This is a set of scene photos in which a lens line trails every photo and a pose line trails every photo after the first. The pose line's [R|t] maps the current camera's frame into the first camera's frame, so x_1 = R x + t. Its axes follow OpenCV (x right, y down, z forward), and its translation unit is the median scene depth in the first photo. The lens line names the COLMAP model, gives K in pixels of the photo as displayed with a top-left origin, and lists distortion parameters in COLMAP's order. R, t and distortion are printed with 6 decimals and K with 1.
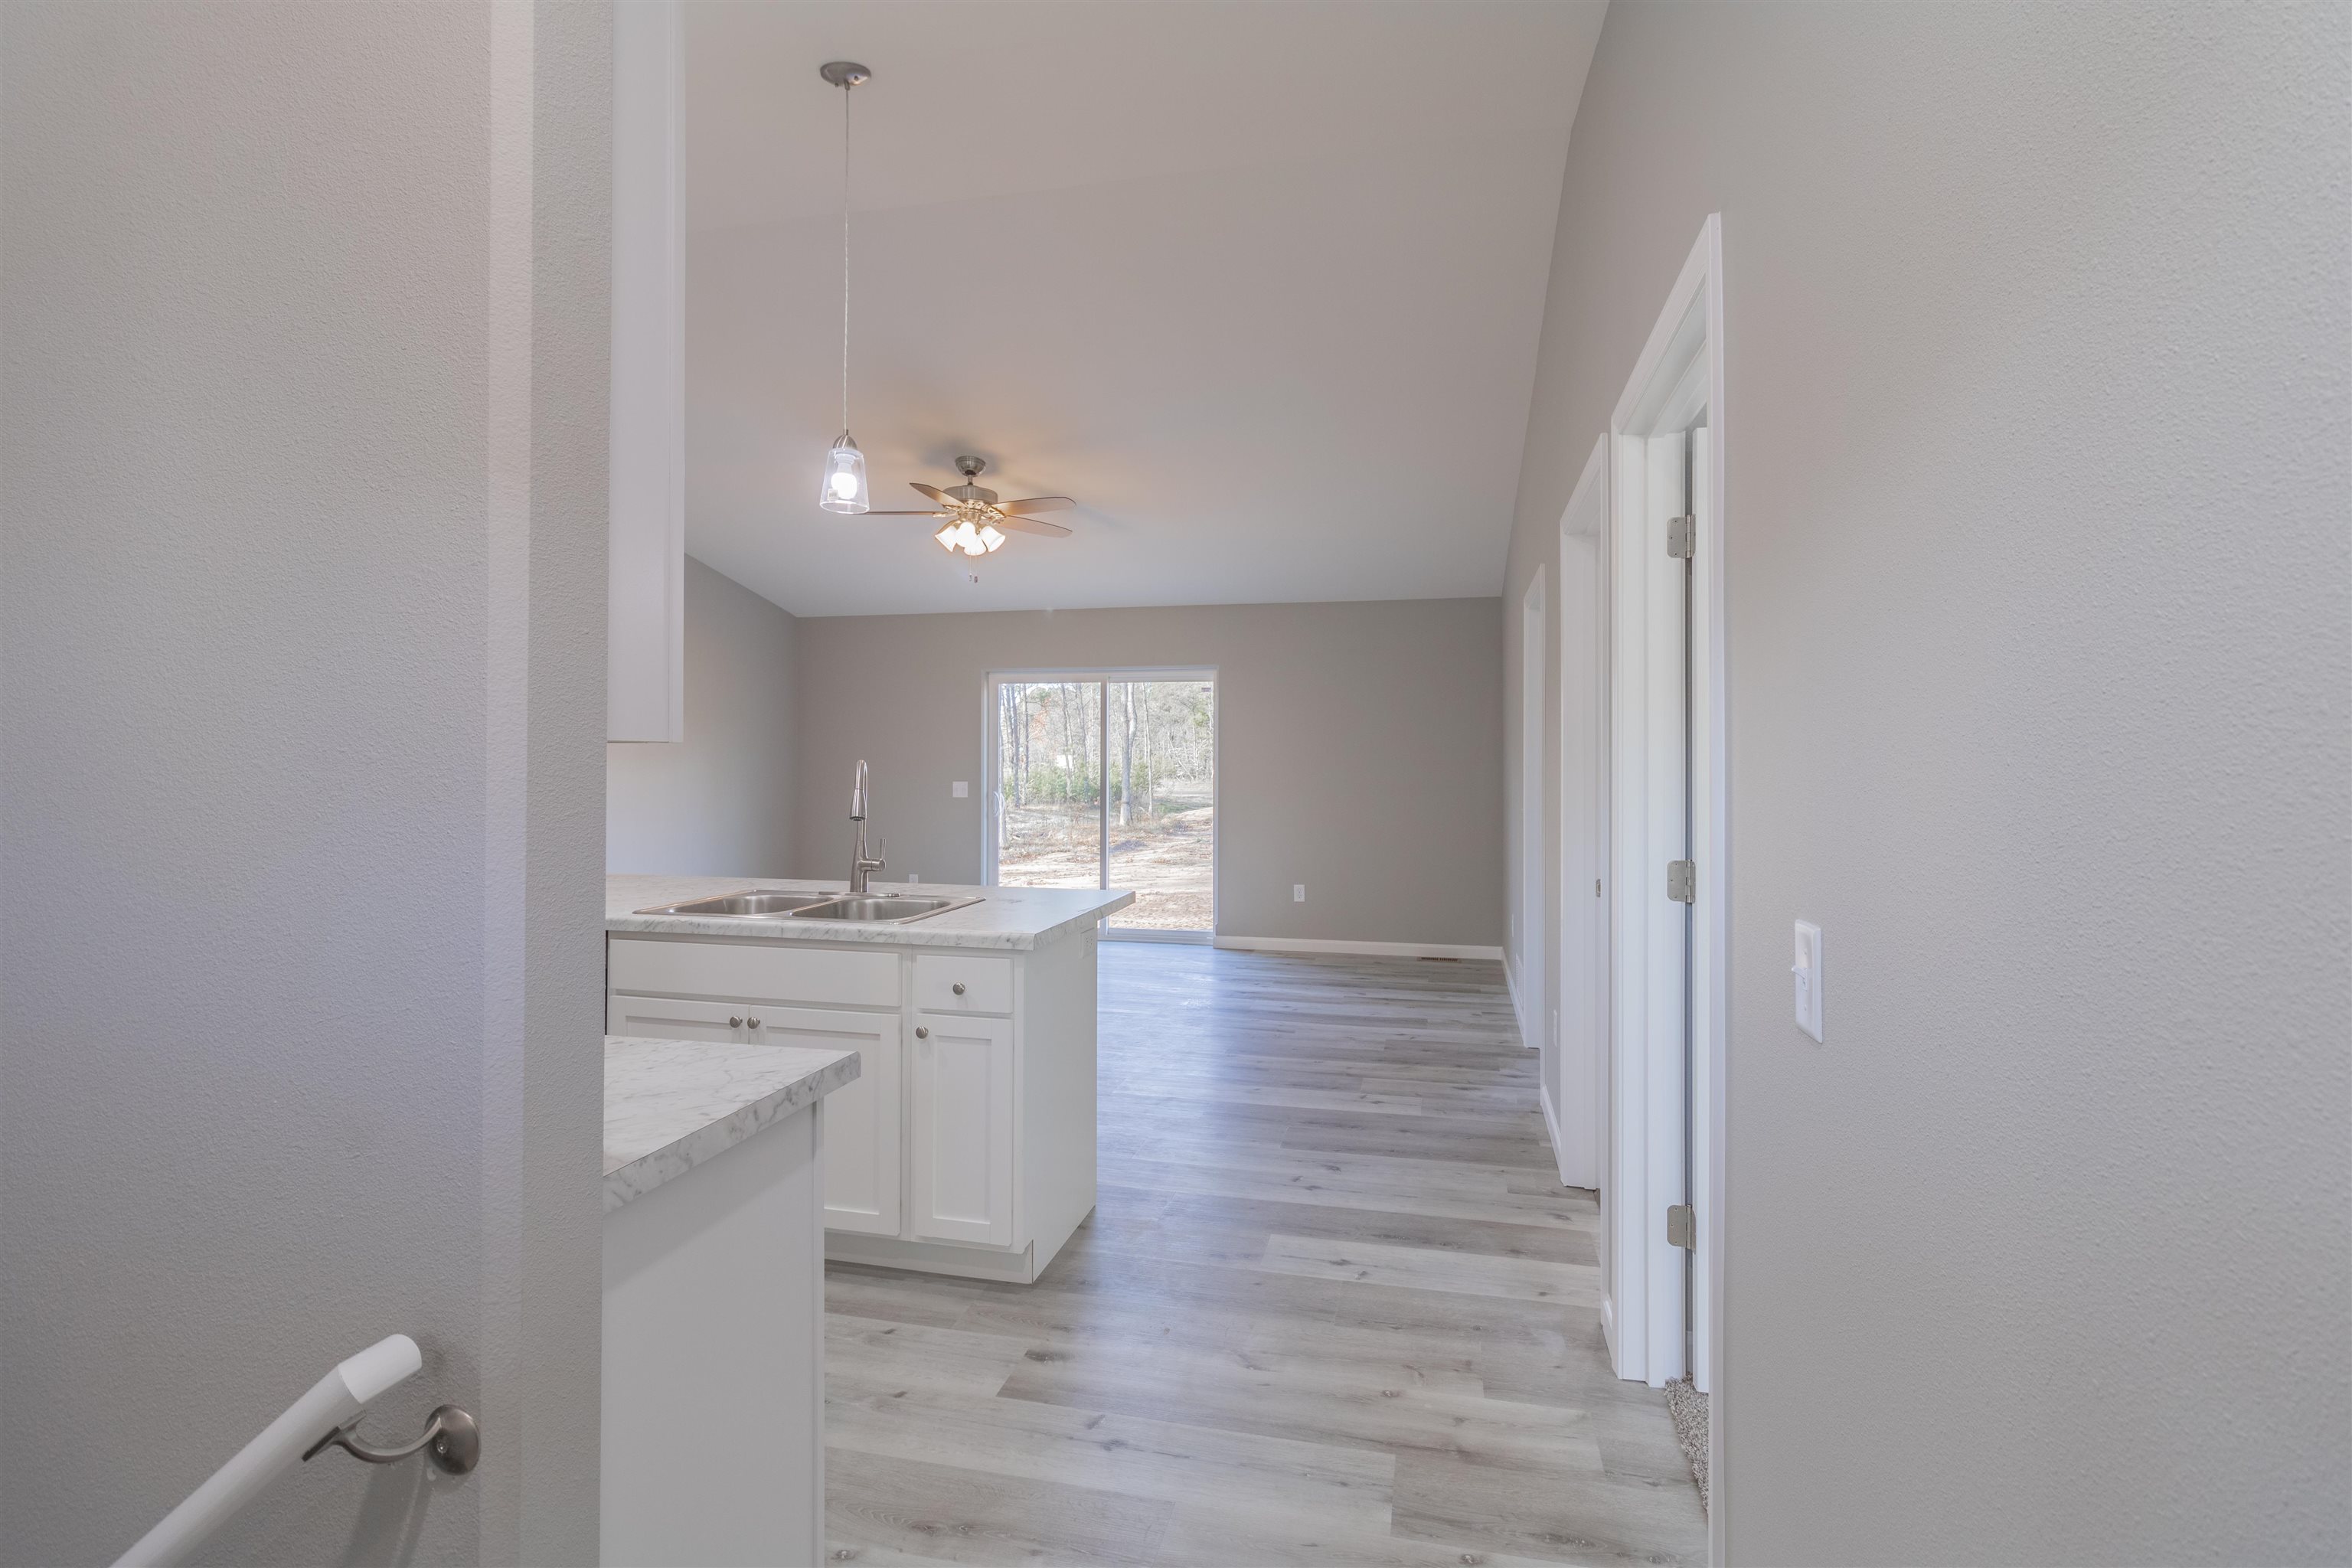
lens RADIAL K [[1083.5, 0, 1168.4], [0, 1083.5, 775.1], [0, 0, 1]] dist [-0.002473, -0.000639]
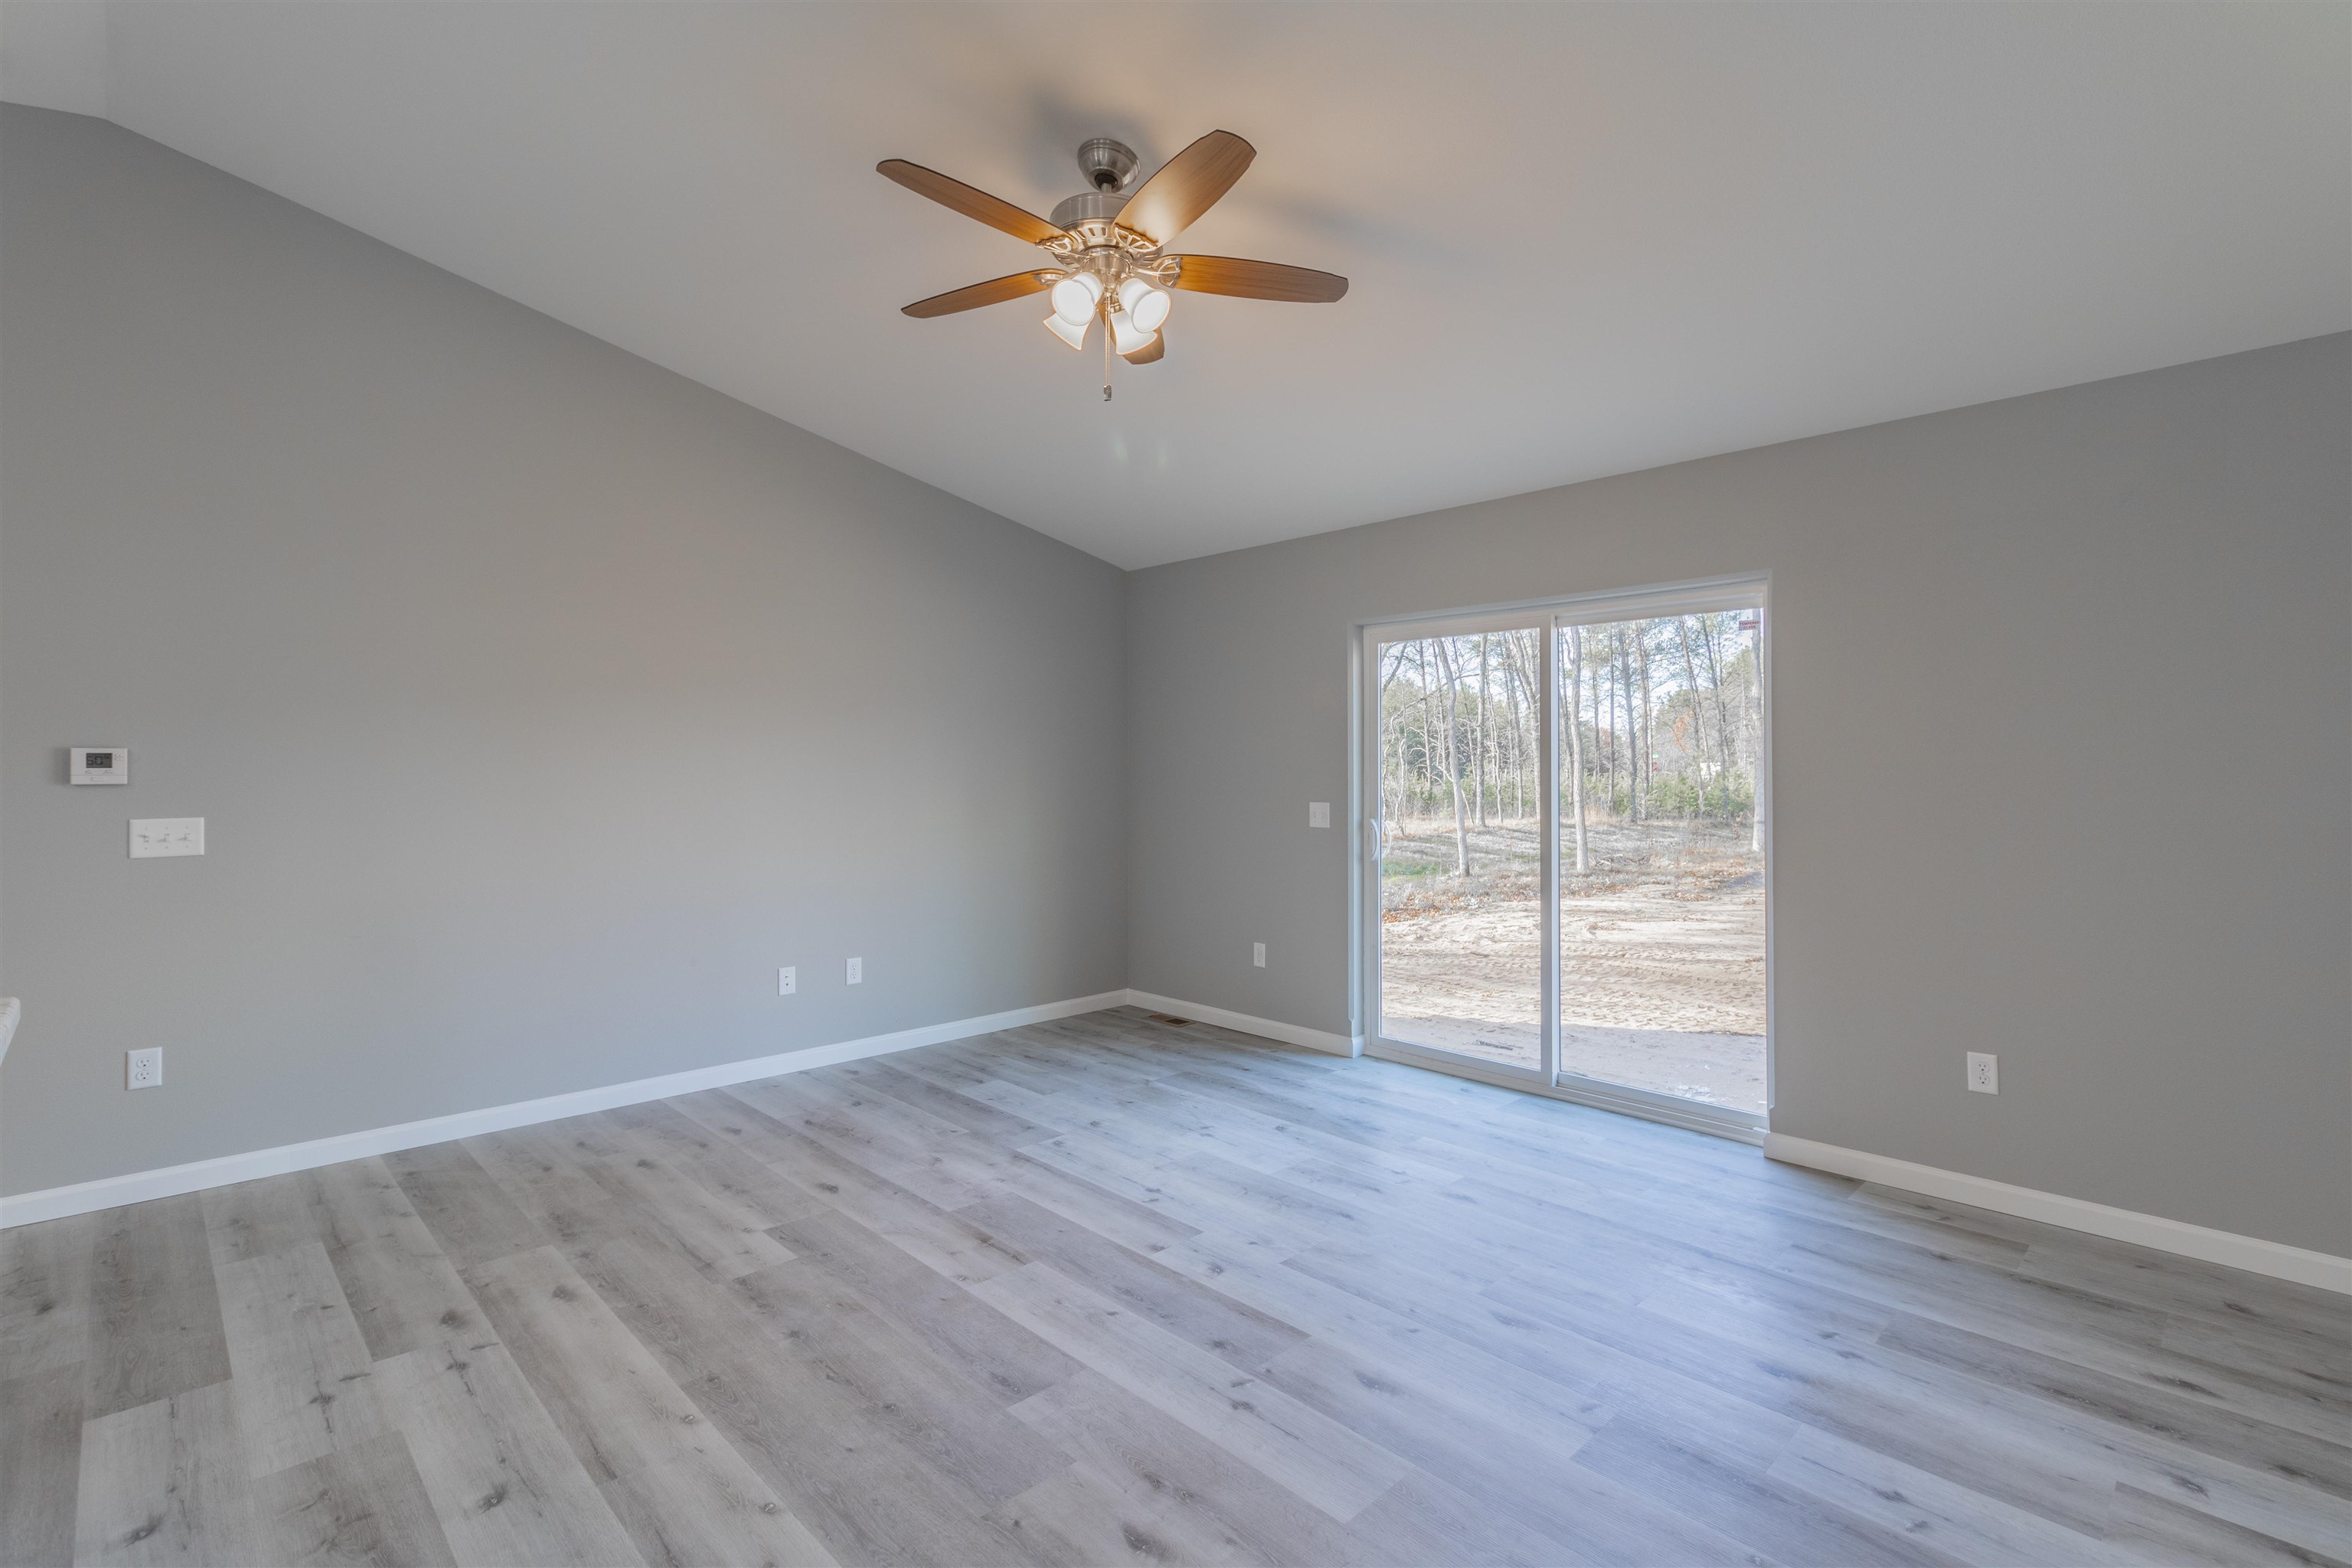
lens RADIAL K [[1083.5, 0, 1179.2], [0, 1083.5, 768.5], [0, 0, 1]] dist [-0.002473, -0.000639]
pose [[0.848342, -0.000980, -0.529448, 0.070279], [-0.006350, 0.999908, -0.012026, -0.005436], [0.529411, 0.013564, 0.848257, 0.415813]]
